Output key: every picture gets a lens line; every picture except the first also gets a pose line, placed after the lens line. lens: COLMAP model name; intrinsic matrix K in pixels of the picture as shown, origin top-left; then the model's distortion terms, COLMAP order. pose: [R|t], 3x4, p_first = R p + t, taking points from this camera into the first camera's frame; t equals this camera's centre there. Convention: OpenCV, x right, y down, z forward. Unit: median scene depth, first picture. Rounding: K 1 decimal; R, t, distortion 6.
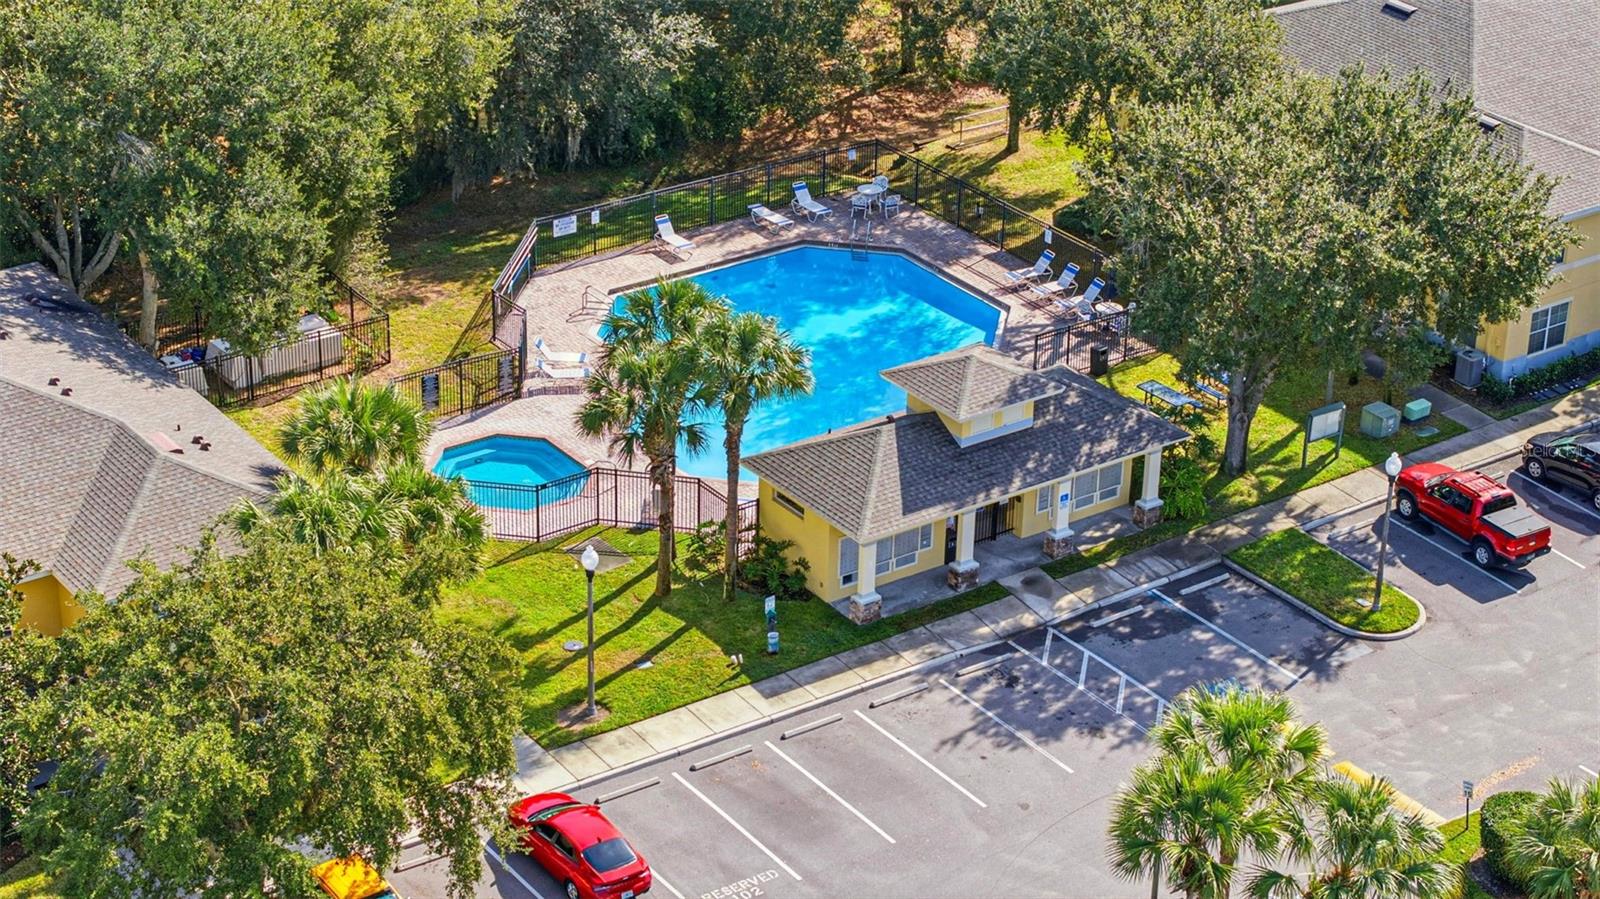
lens RADIAL K [[3249.4, 0, 801.8], [0, 3249.4, 449.2], [0, 0, 1]] dist [-0.143184, 0.000000]
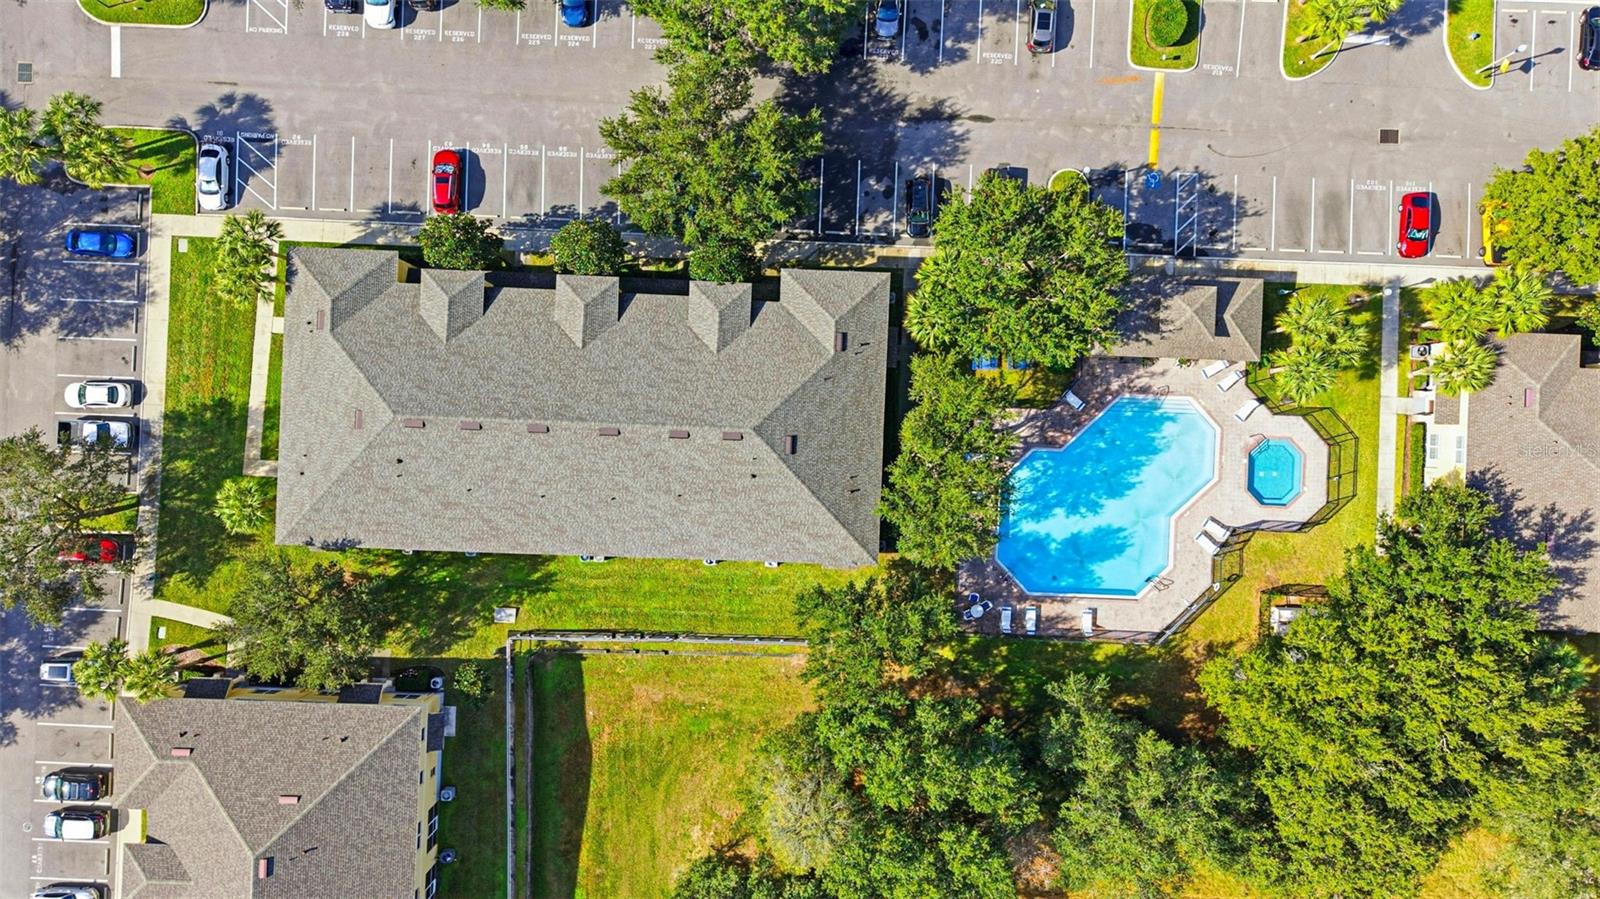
lens RADIAL K [[1068.8, 0, 795.1], [0, 1068.8, 443.2], [0, 0, 1]] dist [0.030940, -0.022629]
pose [[-0.789611, -0.612814, -0.031202, 0.247218], [0.249188, -0.366718, 0.896339, -0.841662], [-0.560731, 0.699984, 0.442271, 0.864773]]
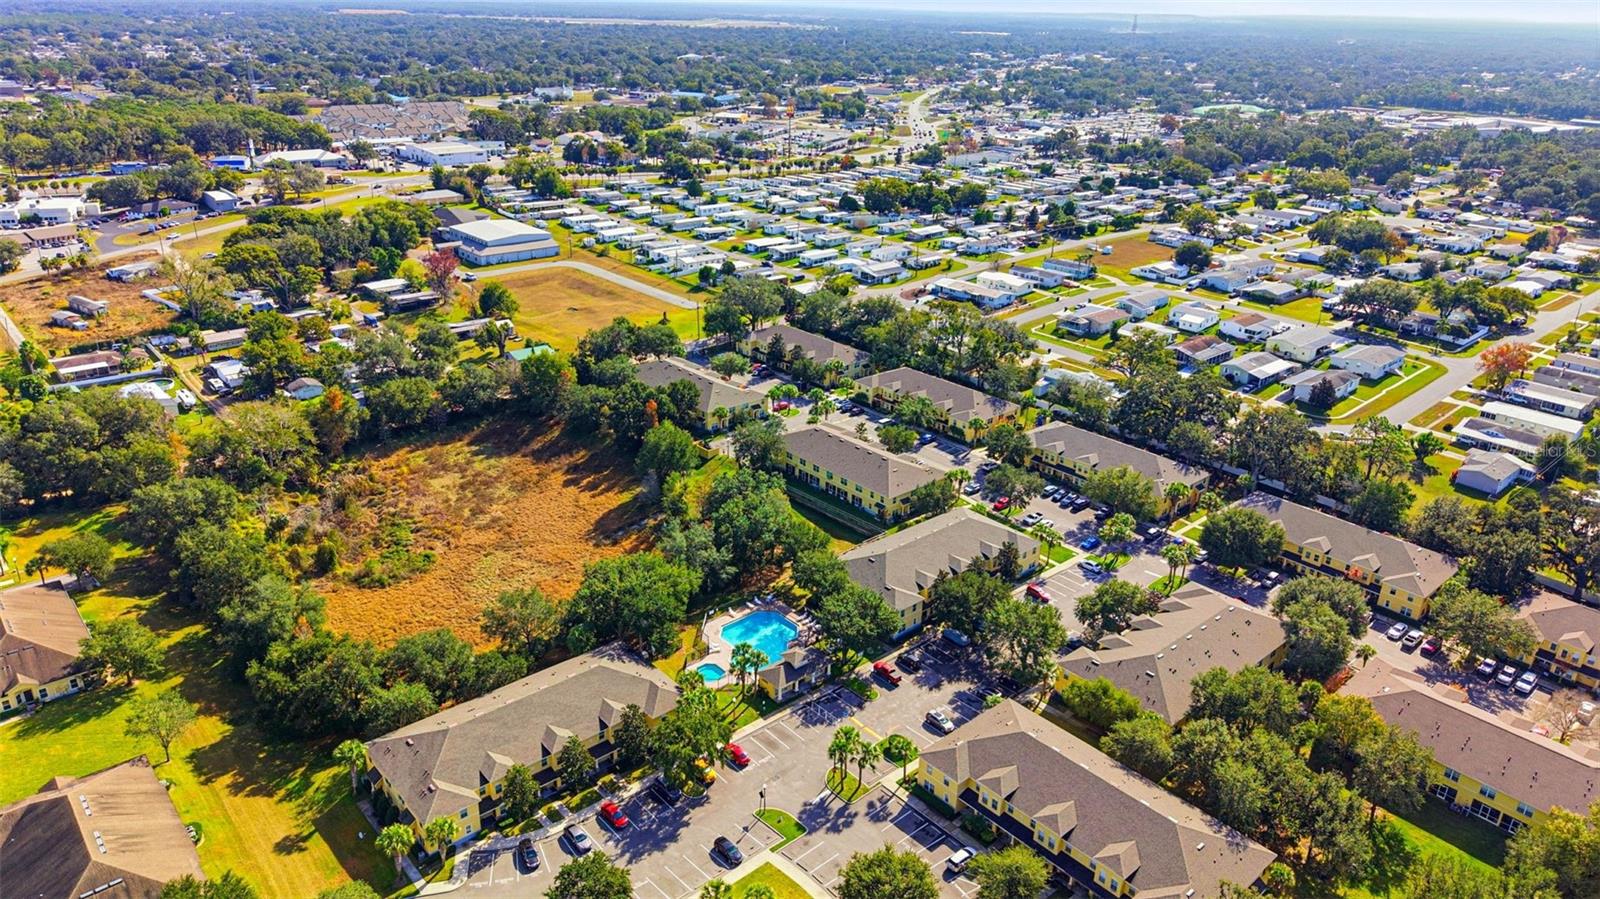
lens RADIAL K [[1058.9, 0, 790.7], [0, 1058.9, 444.4], [0, 0, 1]] dist [0.026074, -0.006544]
pose [[0.995543, -0.037698, 0.086451, -0.099369], [0.043234, 0.997071, -0.063084, -0.264796], [-0.083819, 0.066541, 0.994257, -0.818528]]
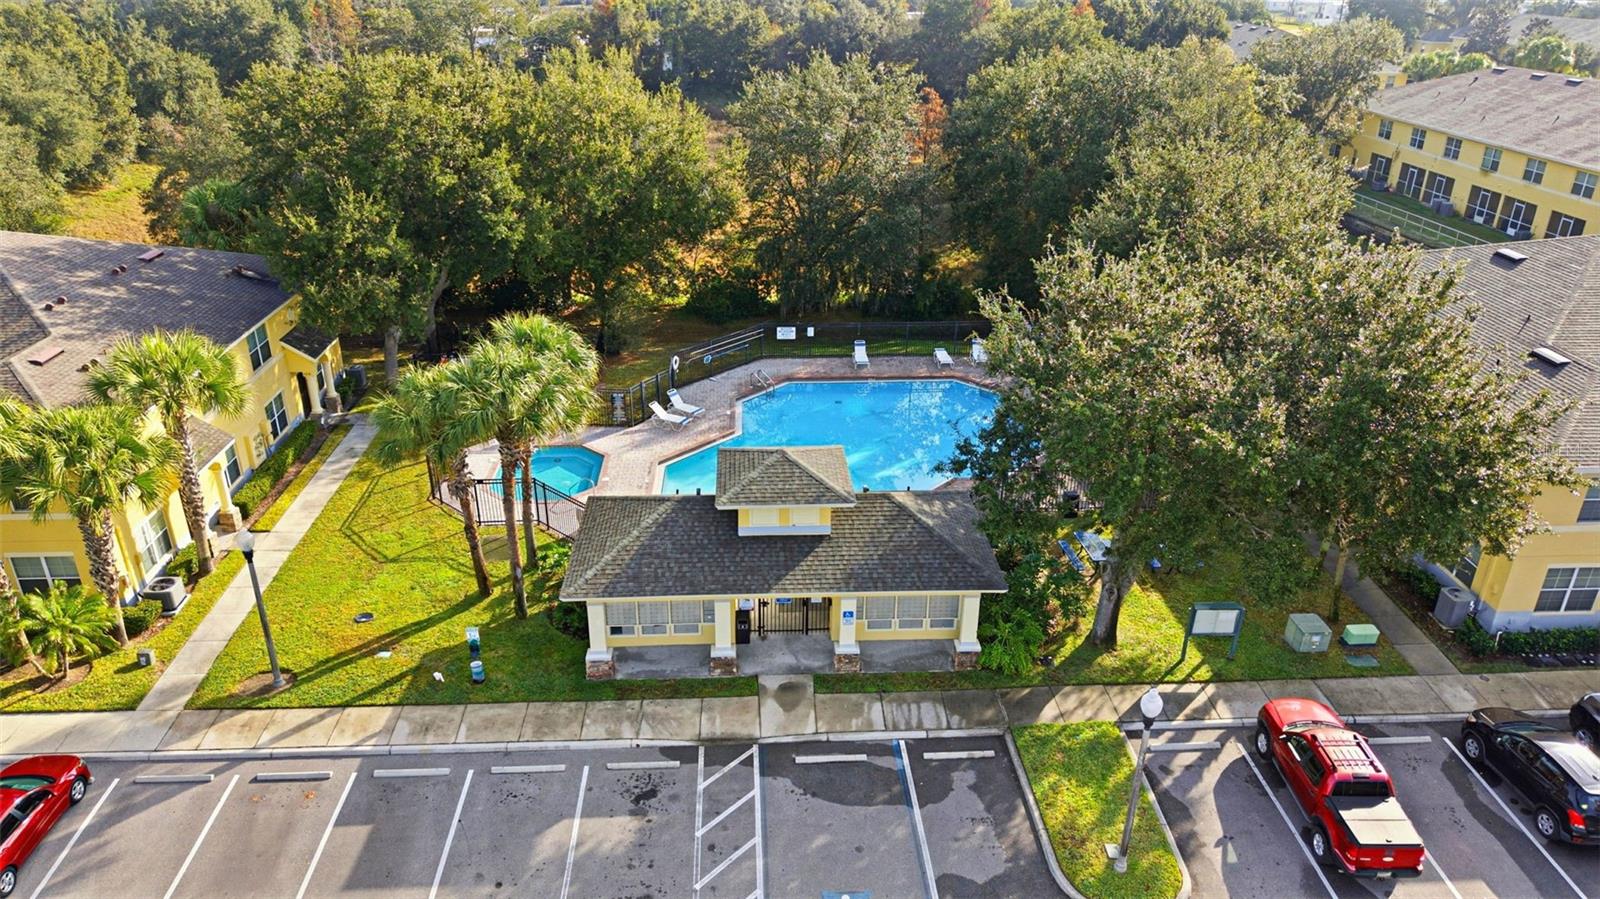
lens RADIAL K [[1068.8, 0, 790.8], [0, 1068.8, 443.2], [0, 0, 1]] dist [0.030940, -0.022629]
pose [[0.838948, 0.210080, -0.502029, 0.214925], [-0.230452, 0.972835, 0.021983, -0.037844], [0.493009, 0.097251, 0.864572, 0.705106]]
